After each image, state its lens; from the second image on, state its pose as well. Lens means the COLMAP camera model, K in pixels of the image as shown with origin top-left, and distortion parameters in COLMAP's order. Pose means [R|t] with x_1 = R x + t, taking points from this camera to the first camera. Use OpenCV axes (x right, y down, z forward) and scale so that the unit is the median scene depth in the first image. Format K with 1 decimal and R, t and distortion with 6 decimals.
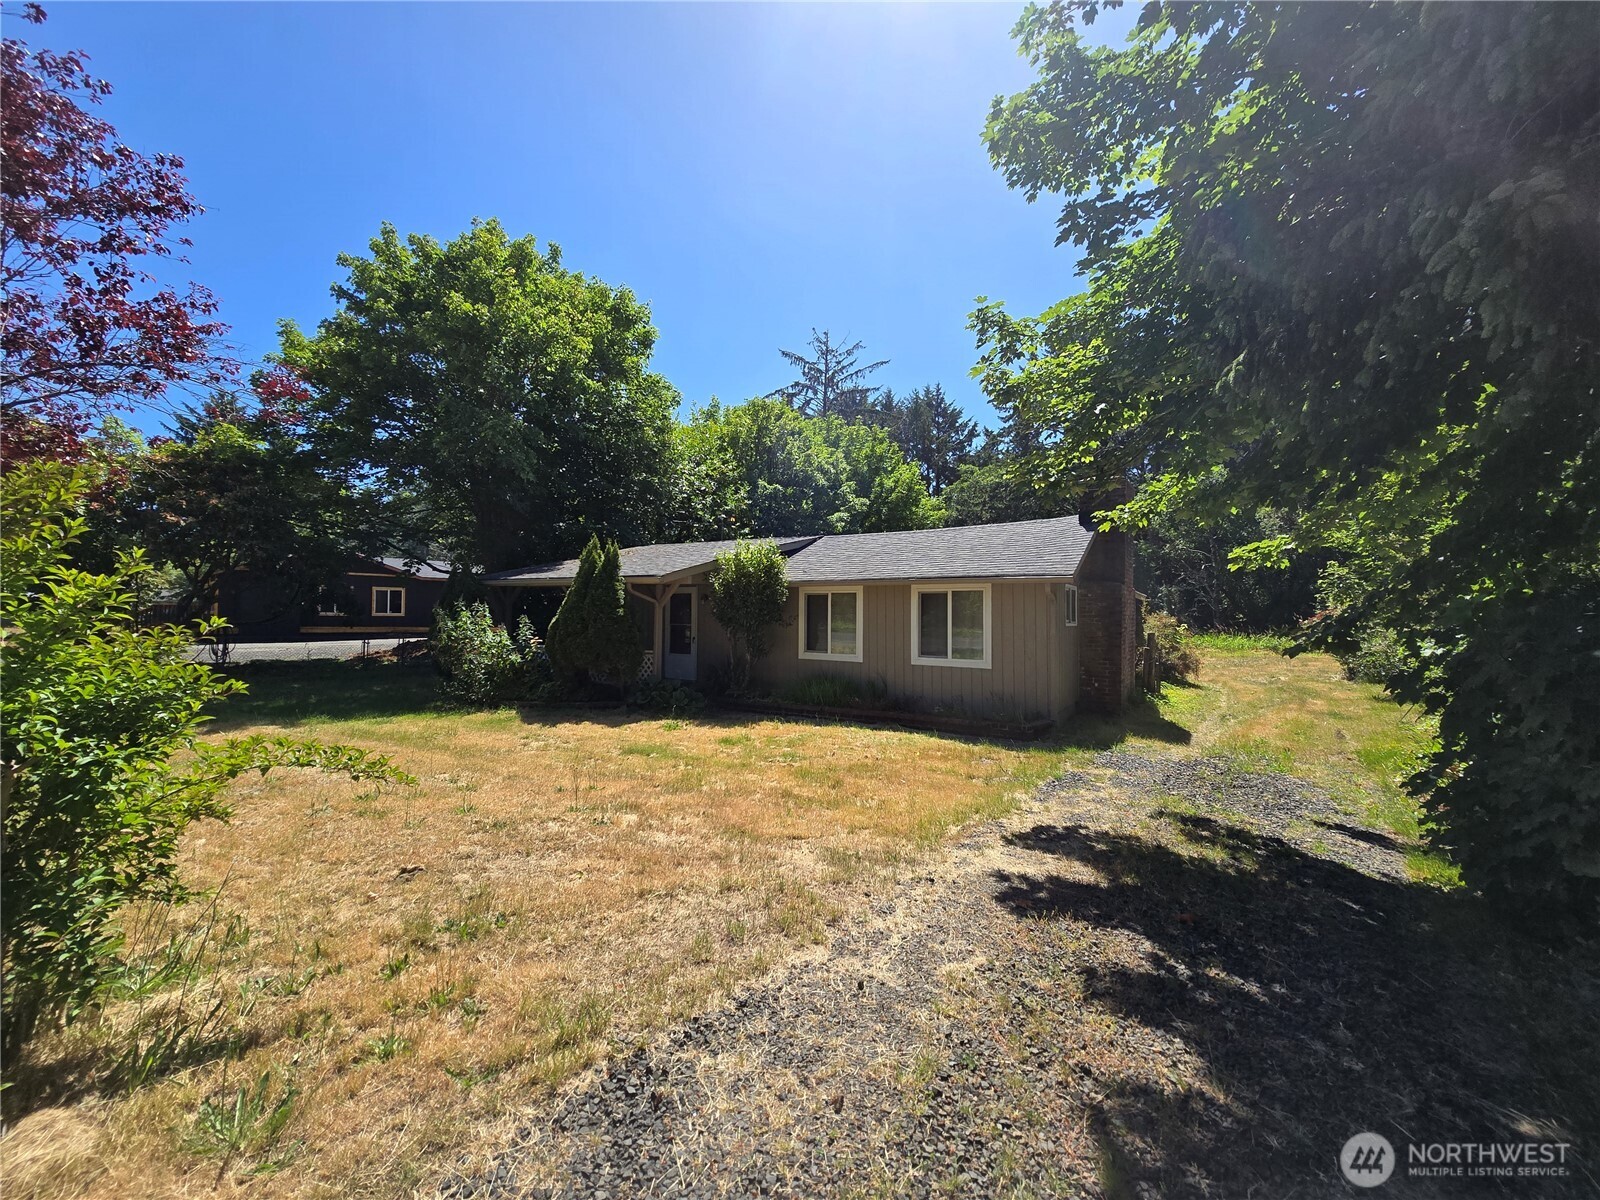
lens RADIAL K [[658.0, 0, 791.2], [0, 658.0, 599.6], [0, 0, 1]] dist [-0.003840, 0.000618]
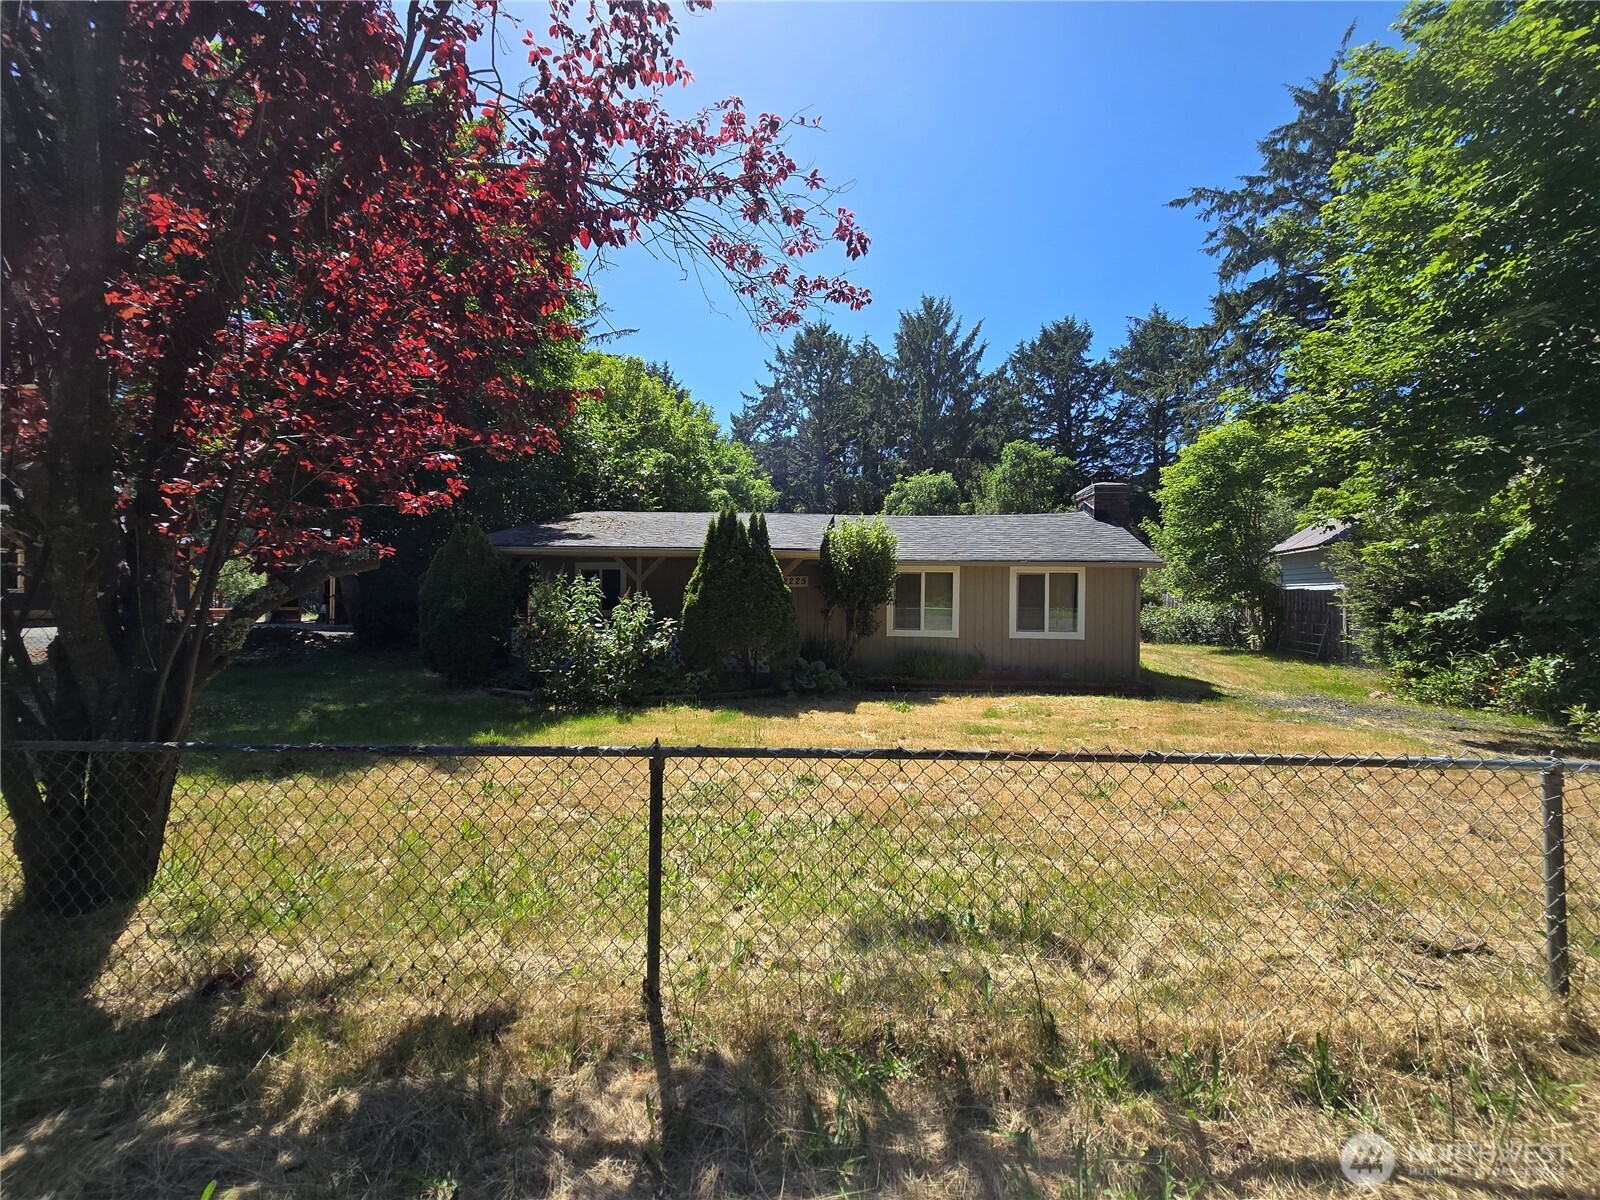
lens RADIAL K [[658.0, 0, 799.0], [0, 658.0, 605.3], [0, 0, 1]] dist [-0.003840, 0.000618]
pose [[0.875242, -0.004127, 0.483667, -0.631854], [-0.014276, 0.999308, 0.034359, 0.009298], [-0.483474, -0.036977, 0.874577, 0.189755]]
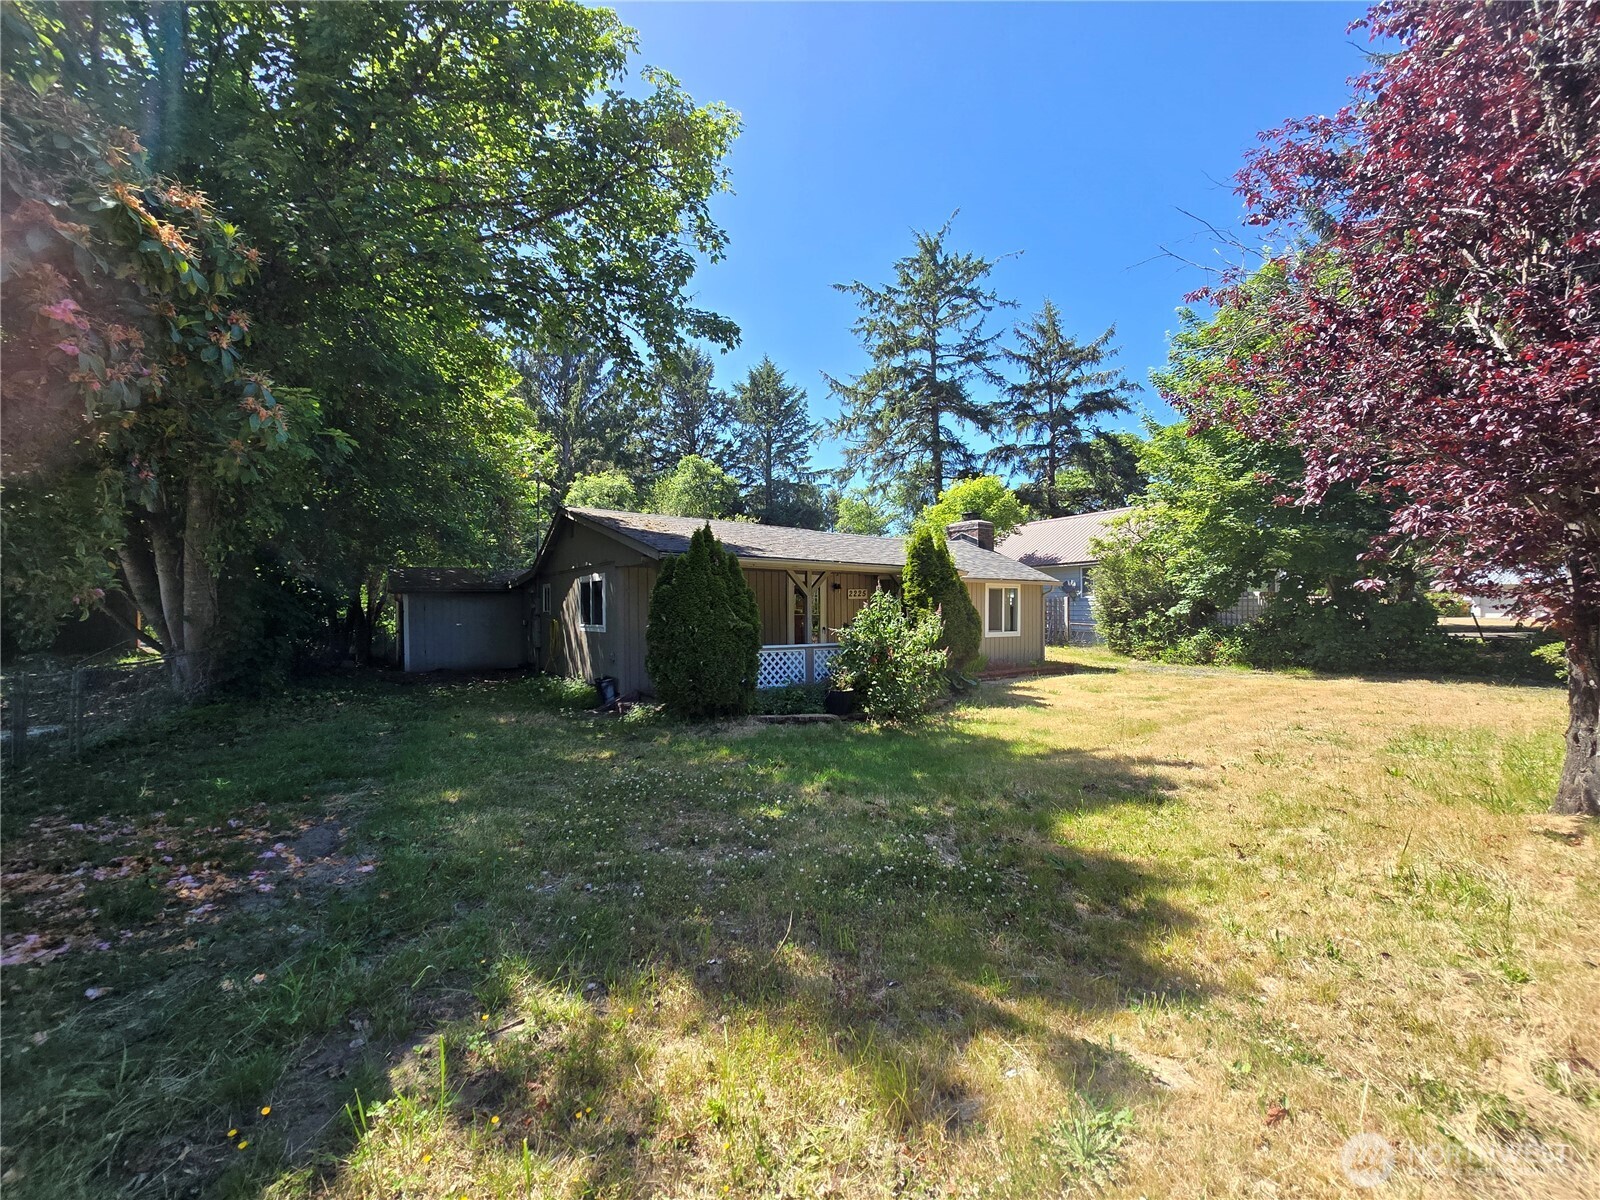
lens RADIAL K [[658.0, 0, 804.8], [0, 658.0, 605.6], [0, 0, 1]] dist [-0.003840, 0.000618]
pose [[0.363734, -0.010133, 0.931448, -1.255864], [-0.021698, 0.999577, 0.019347, 0.007413], [-0.931250, -0.027248, 0.363361, 0.798482]]
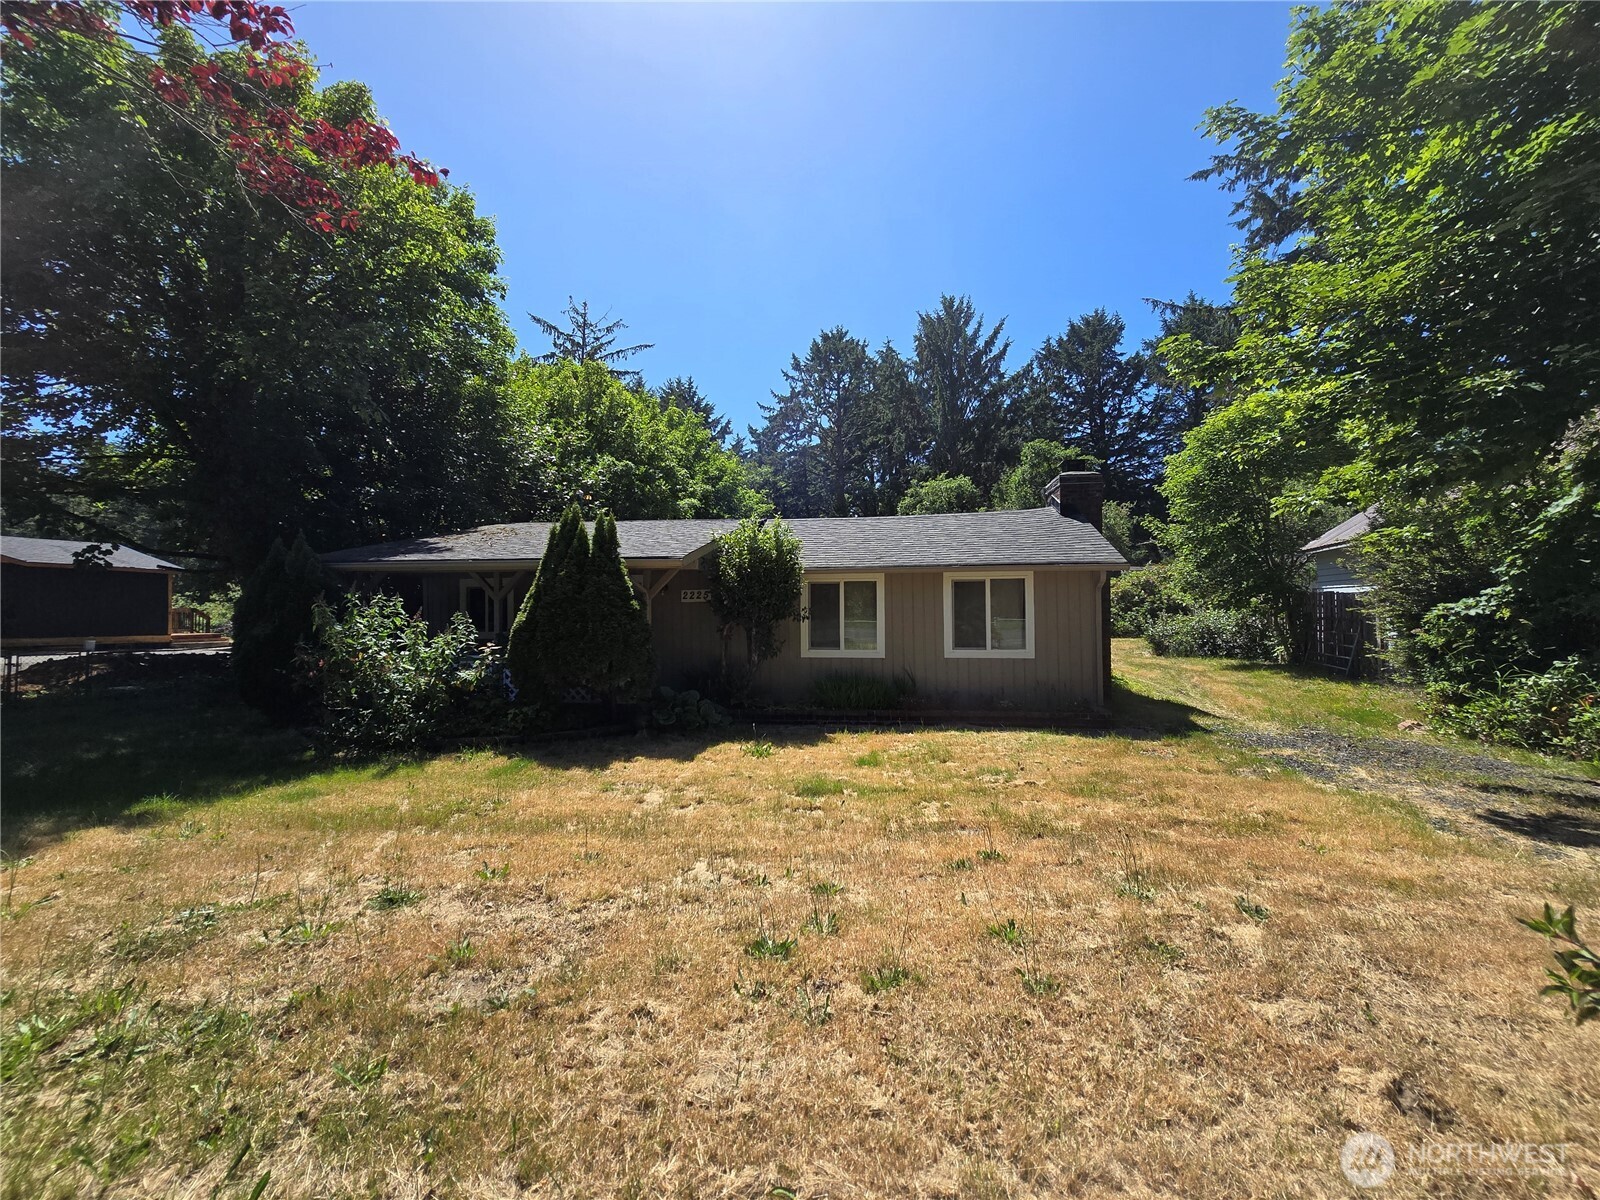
lens RADIAL K [[658.0, 0, 798.1], [0, 658.0, 603.9], [0, 0, 1]] dist [-0.003840, 0.000618]
pose [[0.907505, -0.011519, 0.419884, -0.376150], [0.006107, 0.999880, 0.014231, 0.007009], [-0.419997, -0.010350, 0.907466, 0.227475]]
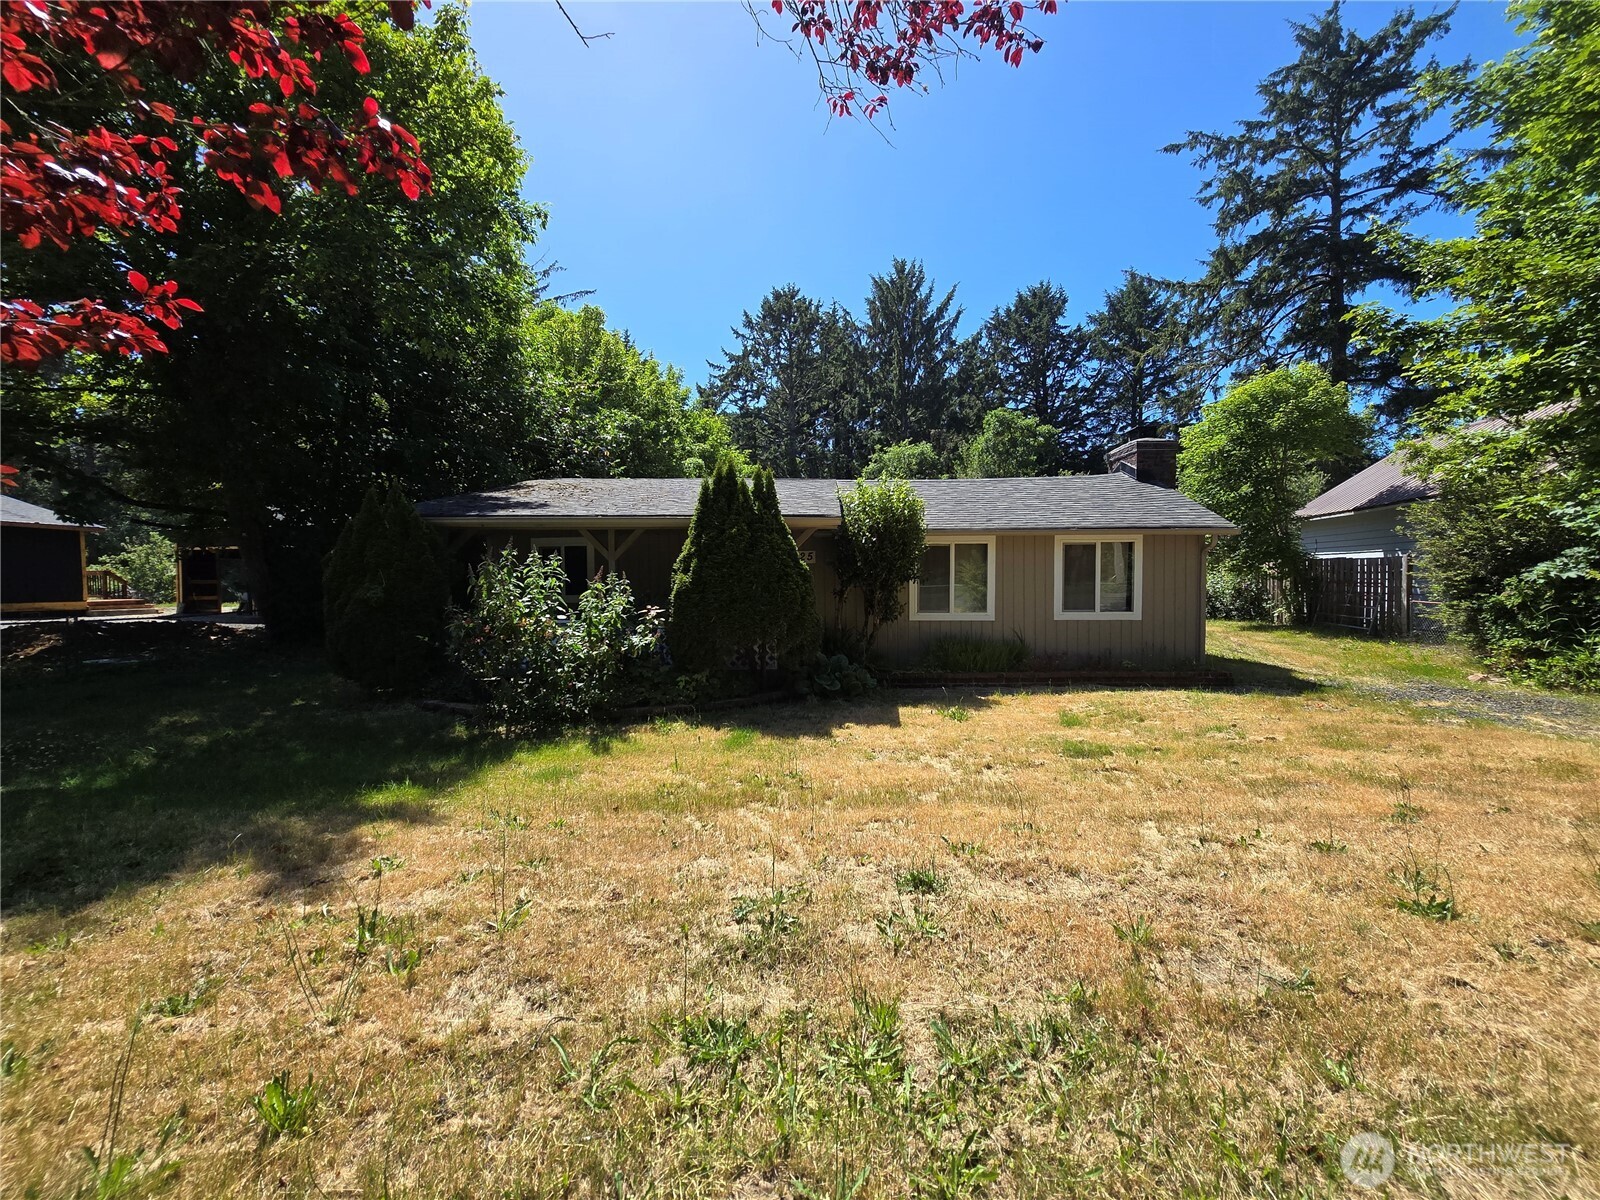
lens RADIAL K [[658.0, 0, 797.7], [0, 658.0, 607.4], [0, 0, 1]] dist [-0.003840, 0.000618]
pose [[0.850038, -0.038222, 0.525333, -0.592420], [0.001006, 0.997480, 0.070948, 0.012280], [-0.526721, -0.059780, 0.847934, 0.372868]]
